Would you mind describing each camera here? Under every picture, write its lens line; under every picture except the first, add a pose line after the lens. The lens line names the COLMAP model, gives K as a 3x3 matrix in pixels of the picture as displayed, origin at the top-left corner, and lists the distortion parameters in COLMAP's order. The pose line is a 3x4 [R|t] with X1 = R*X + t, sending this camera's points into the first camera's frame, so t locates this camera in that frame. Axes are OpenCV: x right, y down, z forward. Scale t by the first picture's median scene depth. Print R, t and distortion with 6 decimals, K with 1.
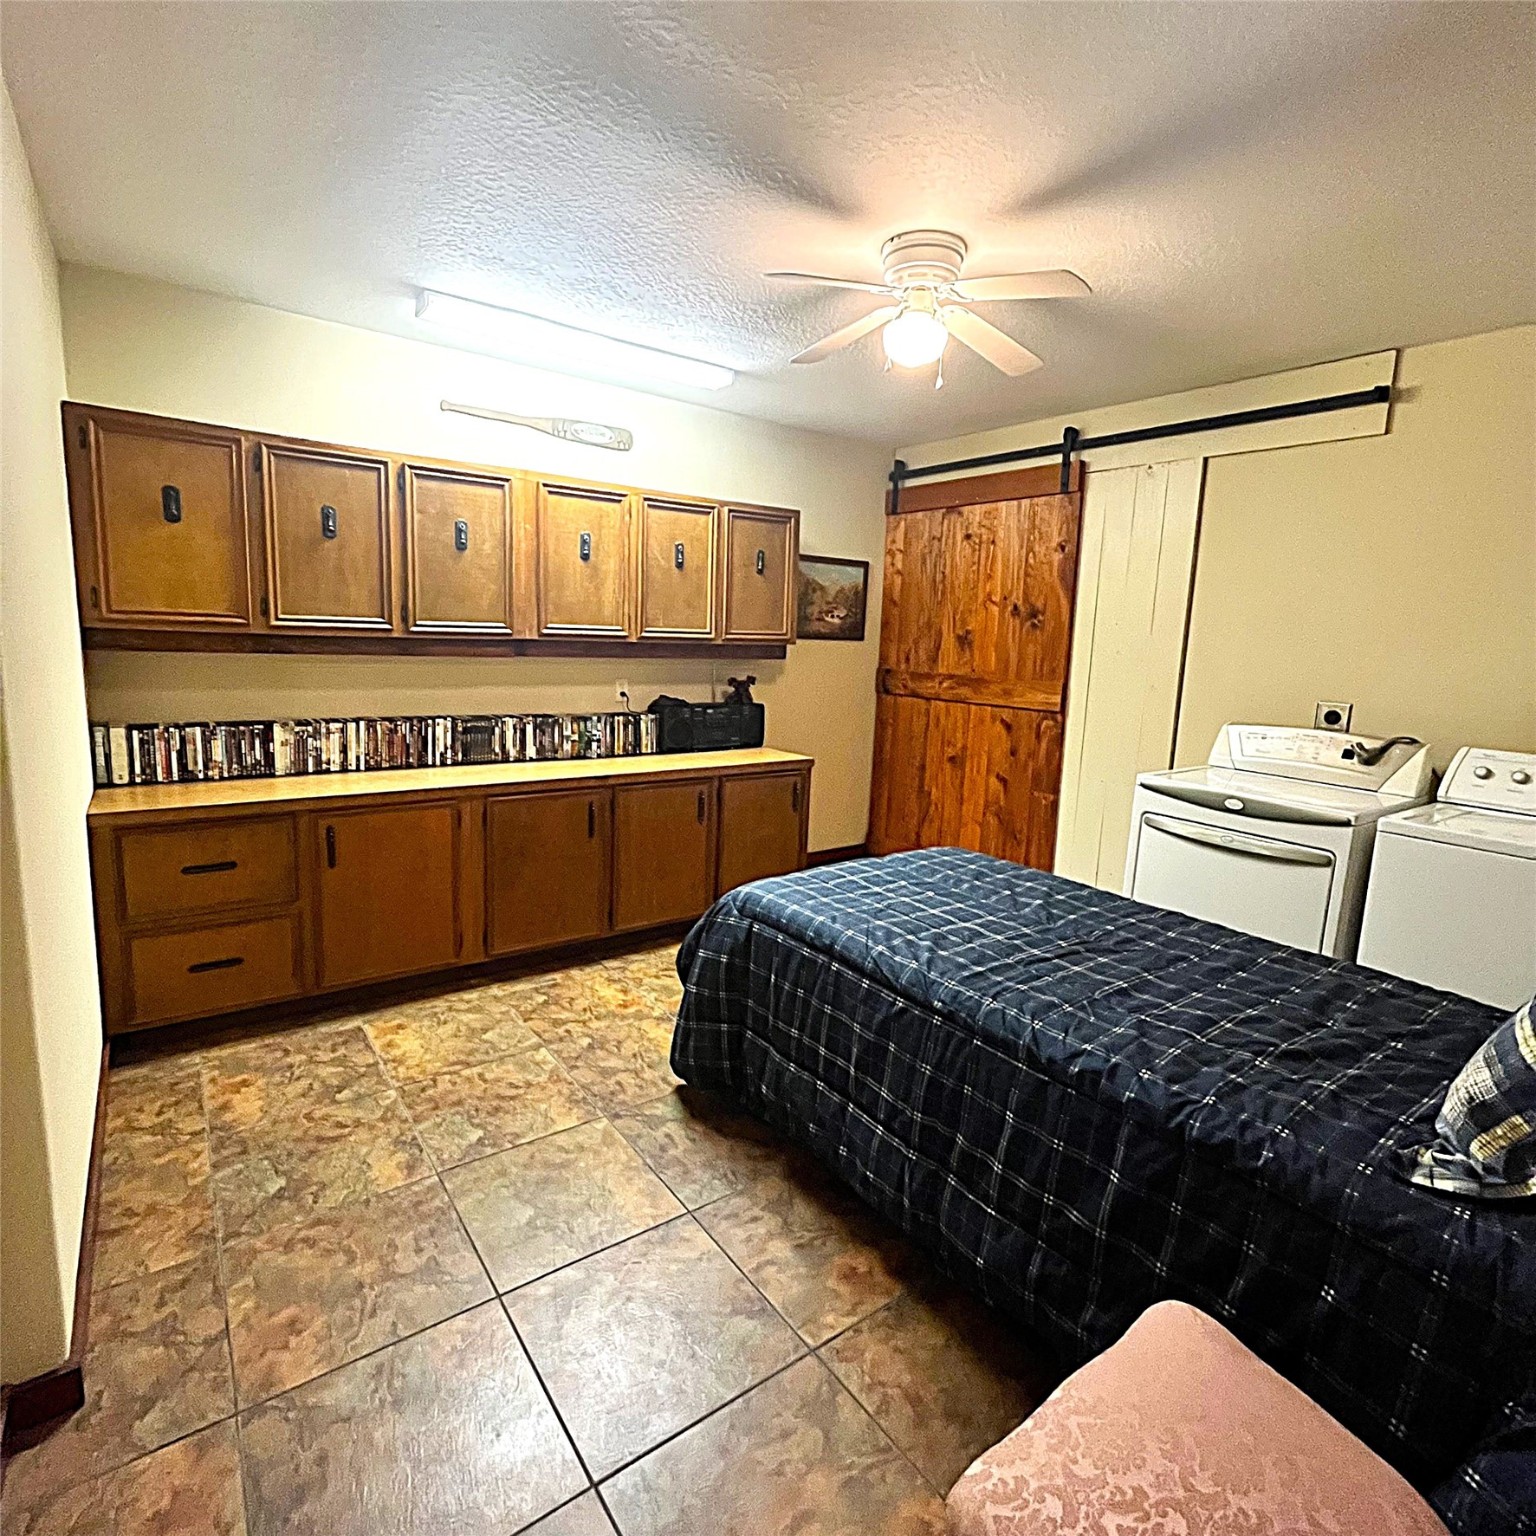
lens RADIAL K [[829.7, 0, 768.0], [0, 829.7, 761.8], [0, 0, 1]] dist [0.000807, -0.000347]
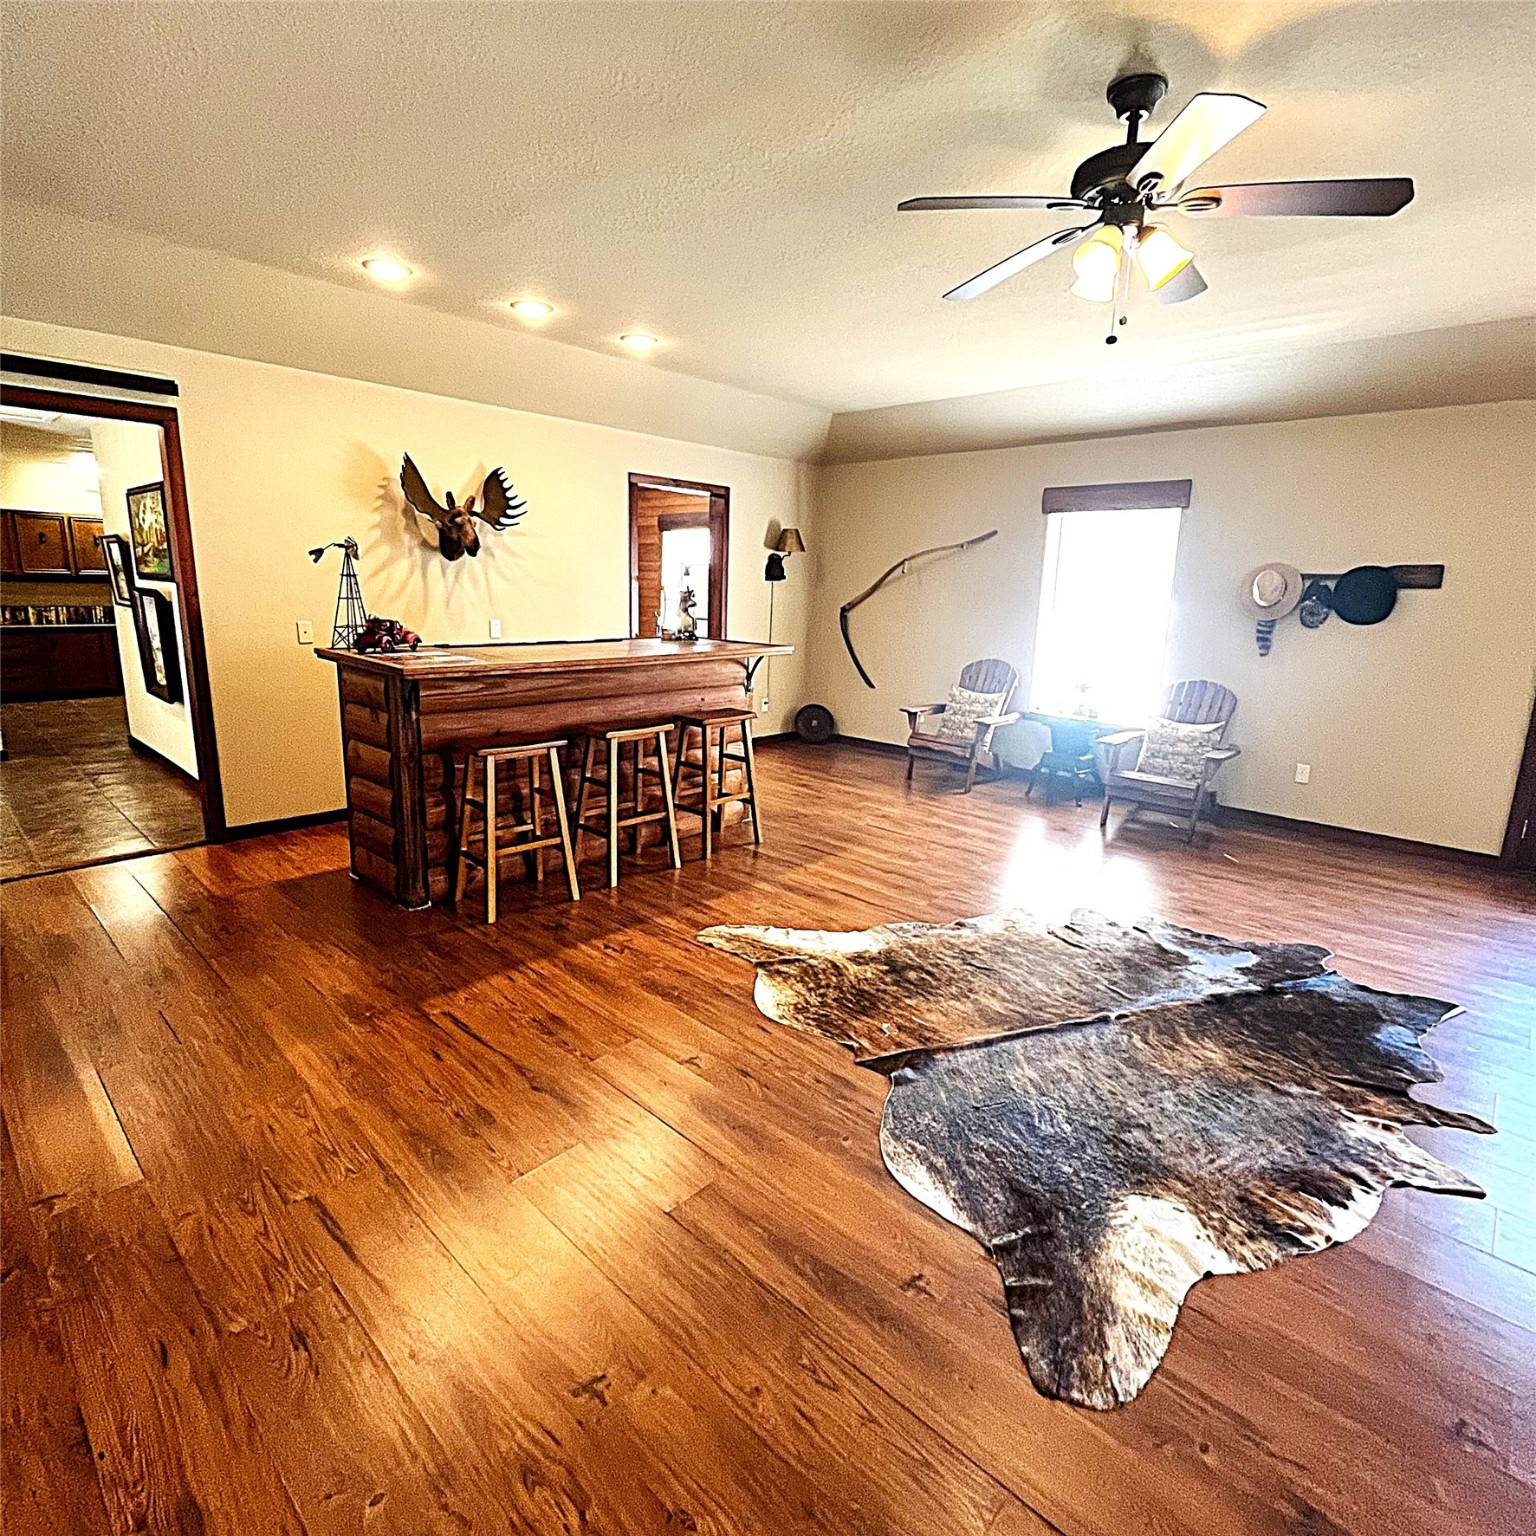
lens RADIAL K [[829.7, 0, 768.1], [0, 829.7, 769.7], [0, 0, 1]] dist [0.000807, -0.000347]
pose [[0.980897, -0.048943, 0.188270, 1.402926], [0.036245, 0.996867, 0.070304, 0.422213], [-0.191121, -0.062138, 0.979598, -2.433232]]
